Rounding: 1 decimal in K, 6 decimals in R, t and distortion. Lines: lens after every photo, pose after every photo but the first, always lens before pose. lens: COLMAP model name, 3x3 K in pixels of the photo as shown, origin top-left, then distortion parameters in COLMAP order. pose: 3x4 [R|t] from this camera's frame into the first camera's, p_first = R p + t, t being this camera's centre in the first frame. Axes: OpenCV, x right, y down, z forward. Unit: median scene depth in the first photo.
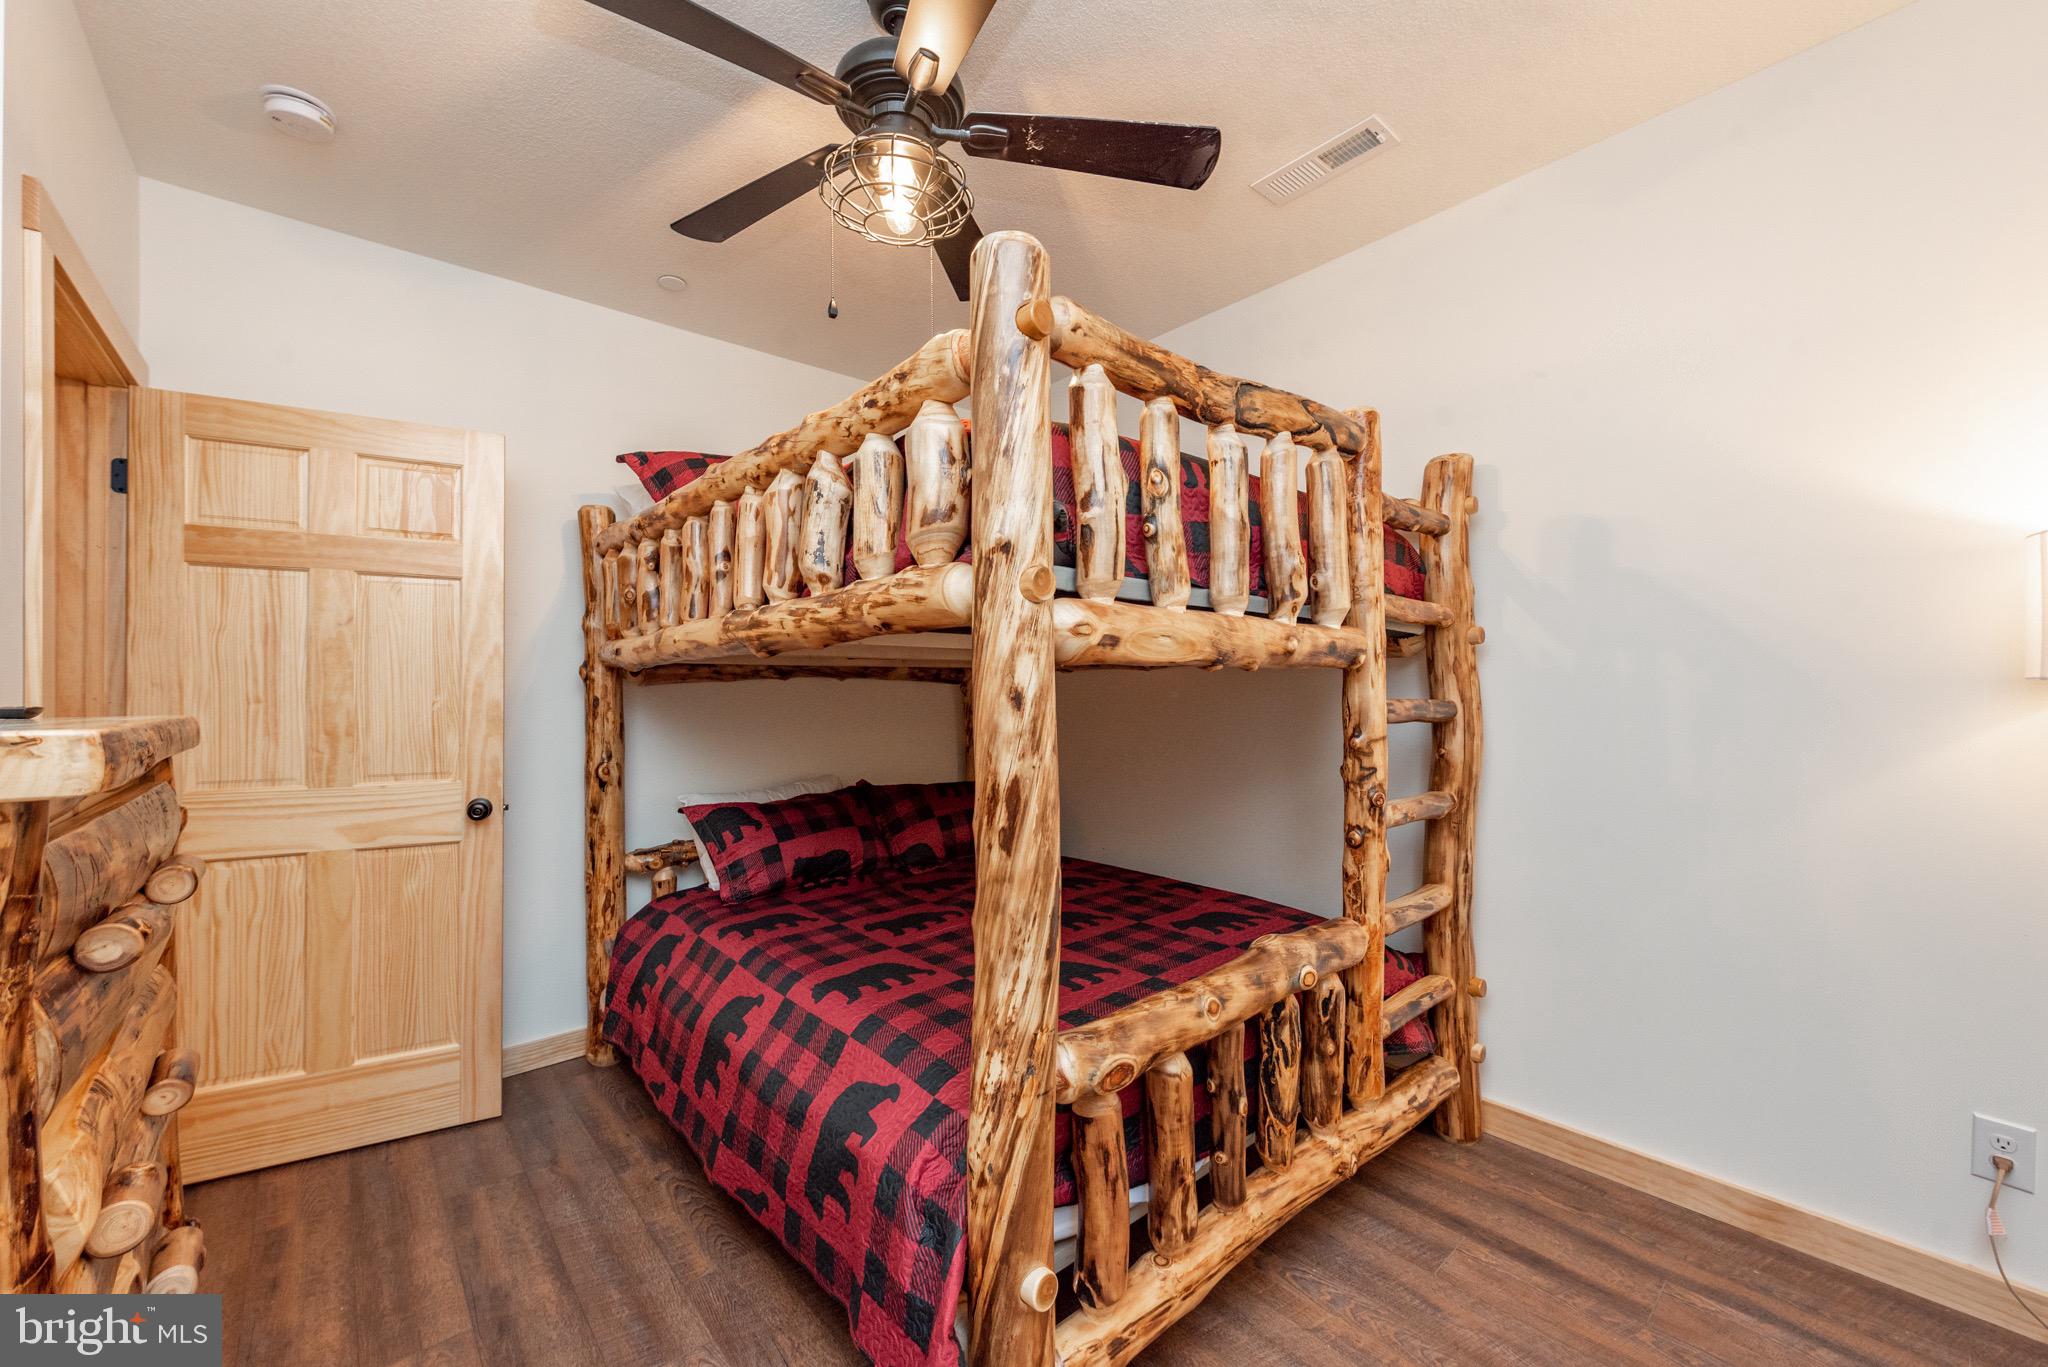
lens RADIAL K [[785.0, 0, 1022.9], [0, 785.0, 690.4], [0, 0, 1]] dist [0.000677, 0.000025]
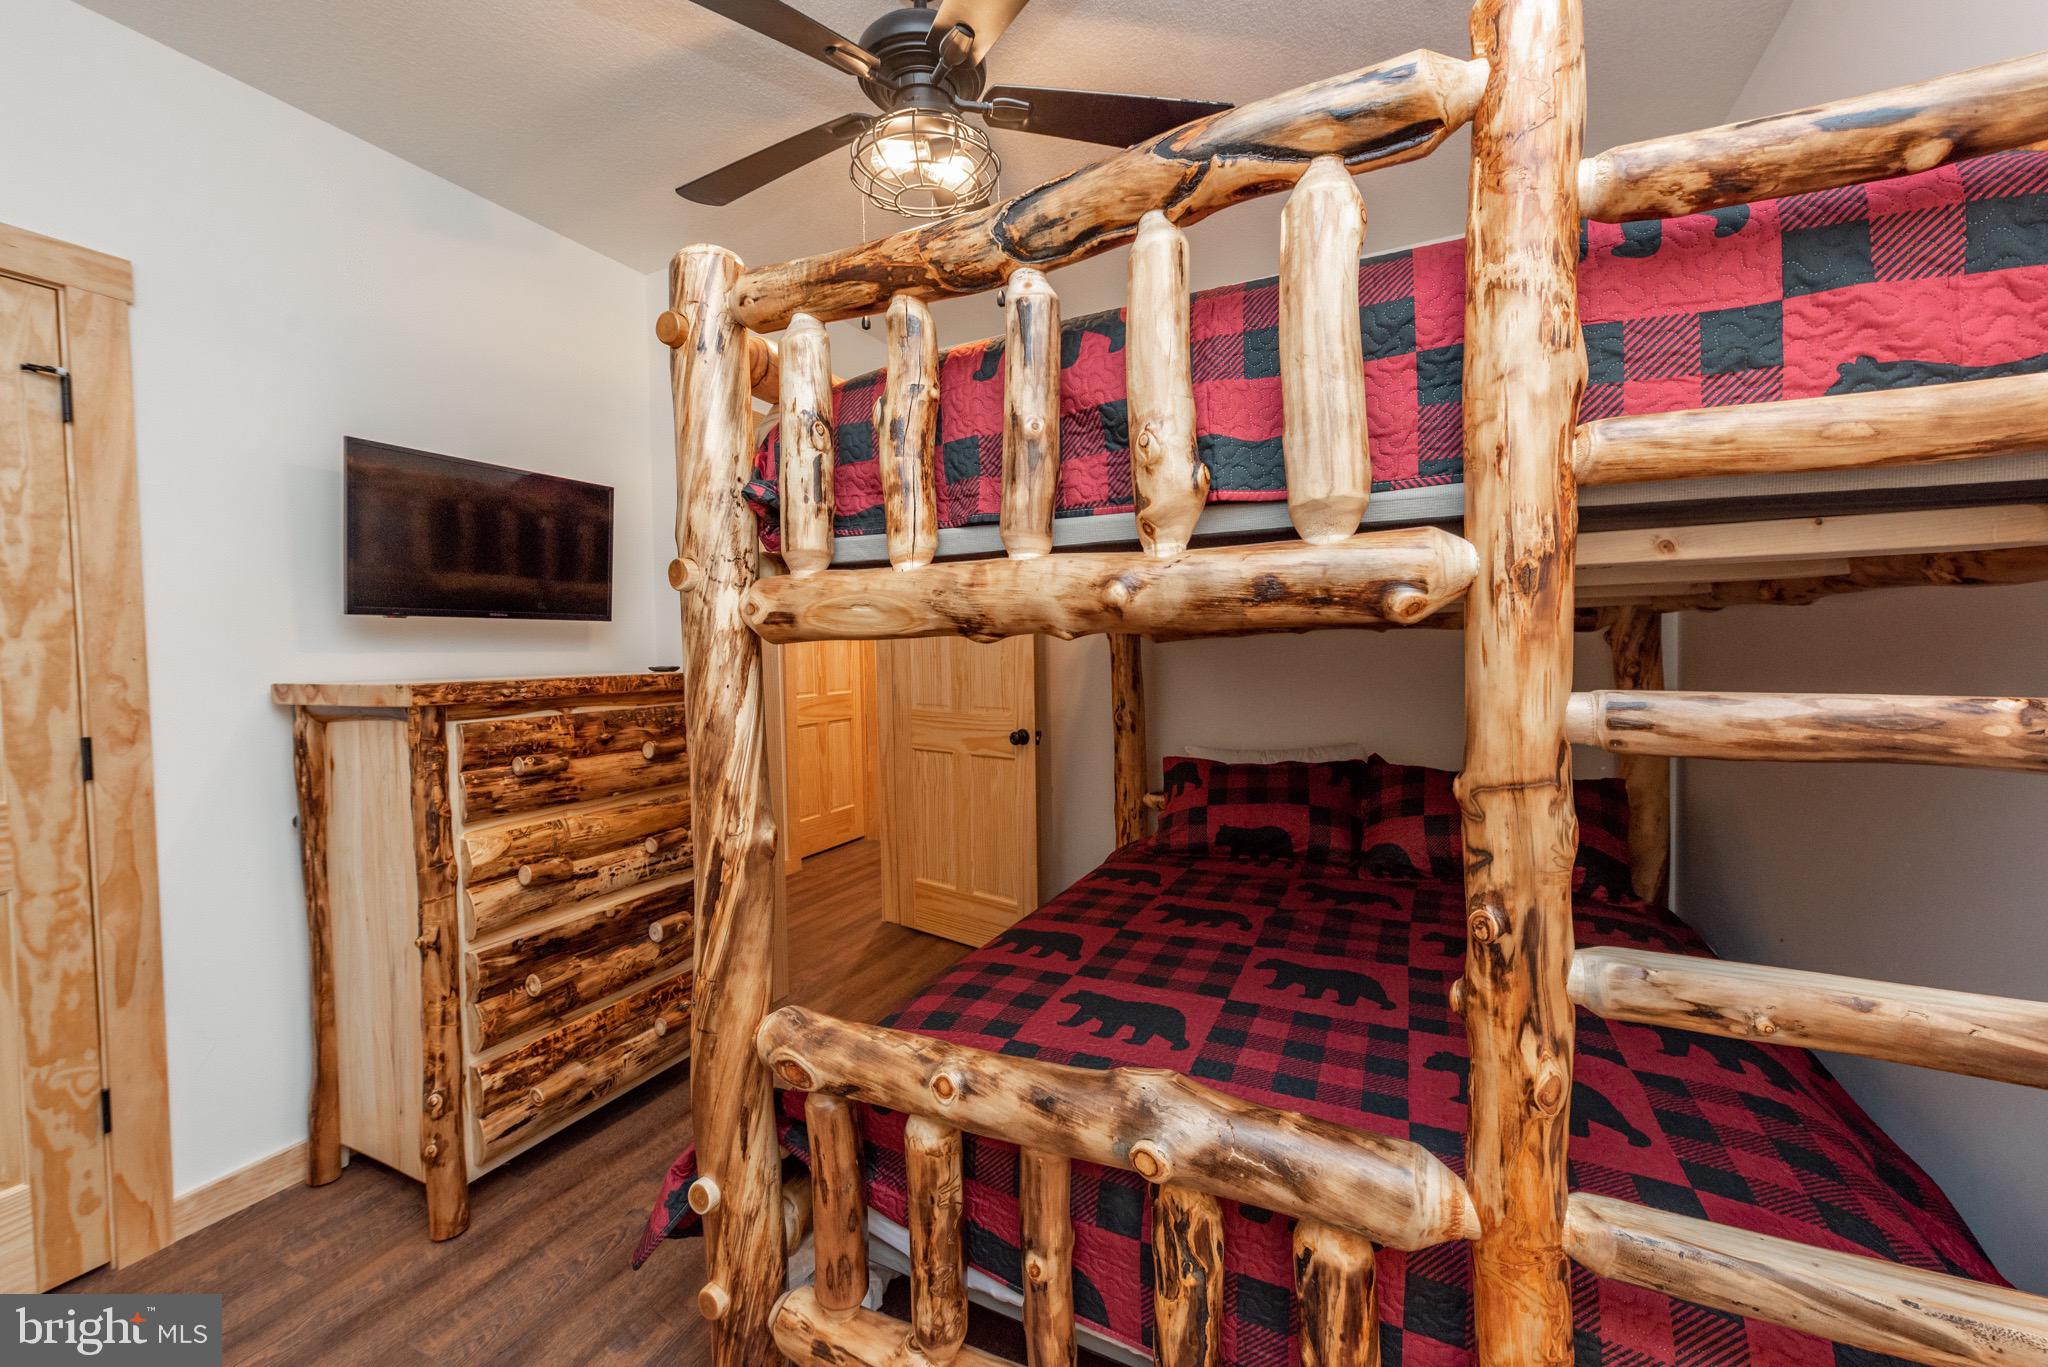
lens RADIAL K [[812.0, 0, 1040.1], [0, 812.0, 678.2], [0, 0, 1]] dist [0.000365, -0.000056]
pose [[0.390847, 0.037356, -0.919697, 0.768644], [0.017896, 0.998679, 0.048170, -0.022132], [0.920282, -0.035286, 0.389662, 0.615978]]
